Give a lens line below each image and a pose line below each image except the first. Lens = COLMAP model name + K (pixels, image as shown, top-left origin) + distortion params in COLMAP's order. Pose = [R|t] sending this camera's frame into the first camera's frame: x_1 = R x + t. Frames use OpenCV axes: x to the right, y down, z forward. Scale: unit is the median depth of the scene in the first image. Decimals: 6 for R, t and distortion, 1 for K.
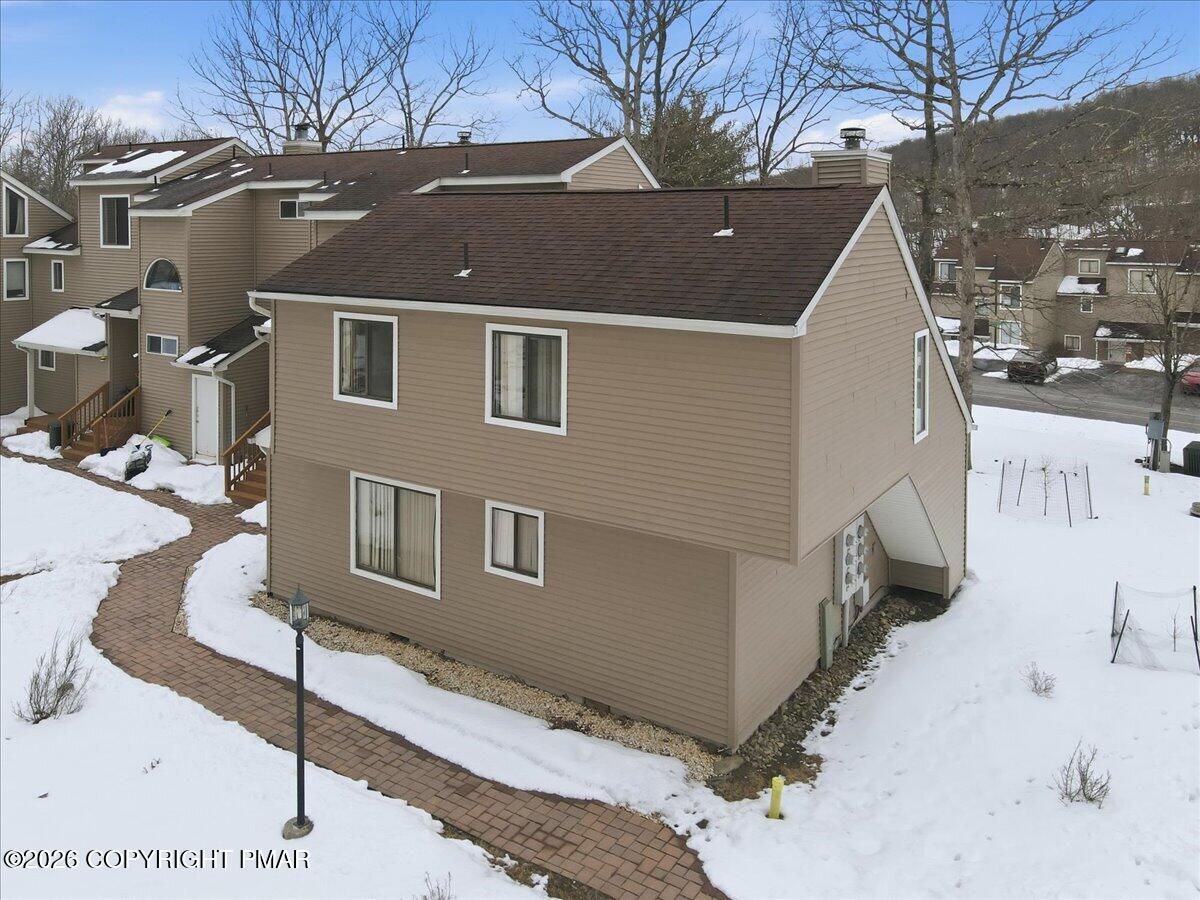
lens RADIAL K [[960.4, 0, 599.6], [0, 960.4, 239.9], [0, 0, 1]] dist [0.004918, -0.000203]
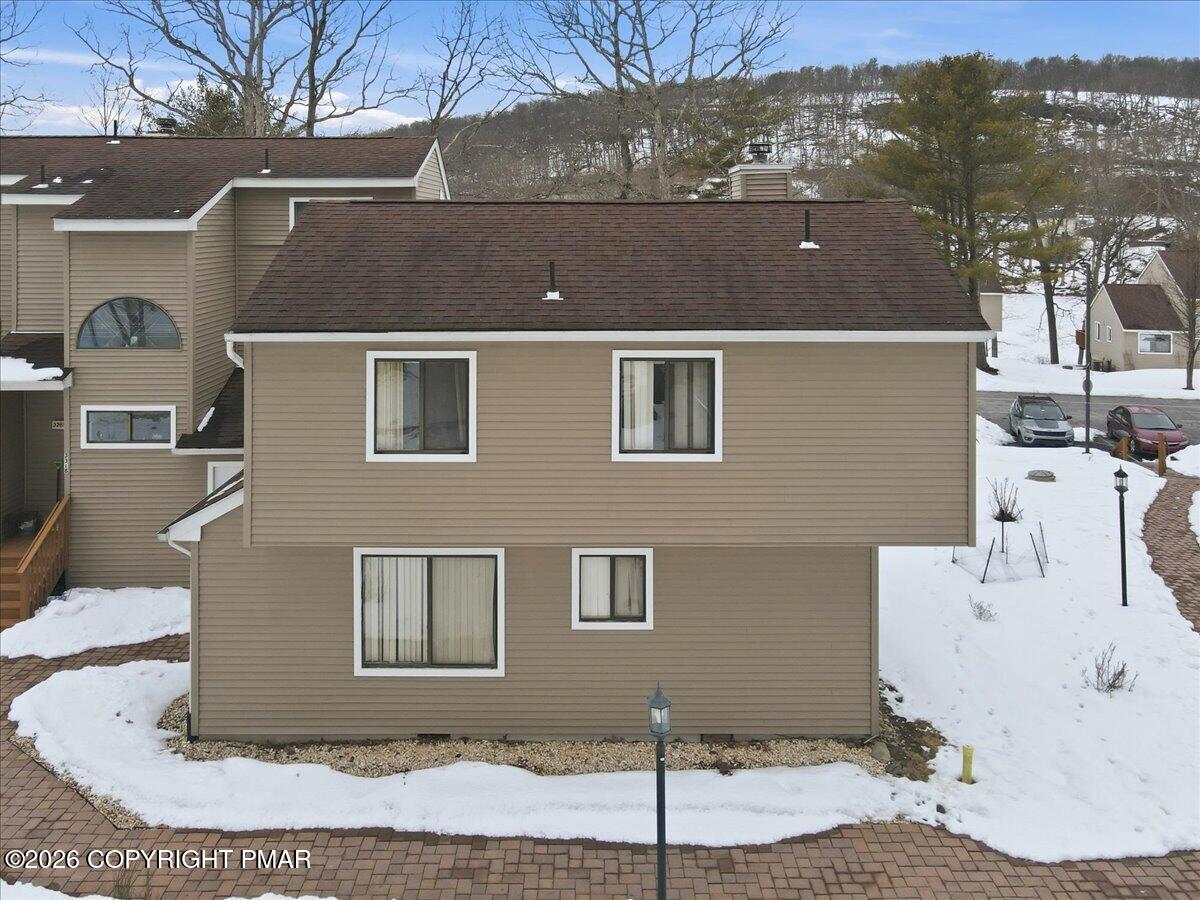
lens RADIAL K [[965.0, 0, 599.7], [0, 965.0, 222.2], [0, 0, 1]] dist [0.002152, 0.009533]
pose [[0.835056, -0.008329, 0.550101, -0.642793], [0.015150, 0.999854, -0.007858, -0.027555], [-0.549956, 0.014896, 0.835061, 0.254323]]
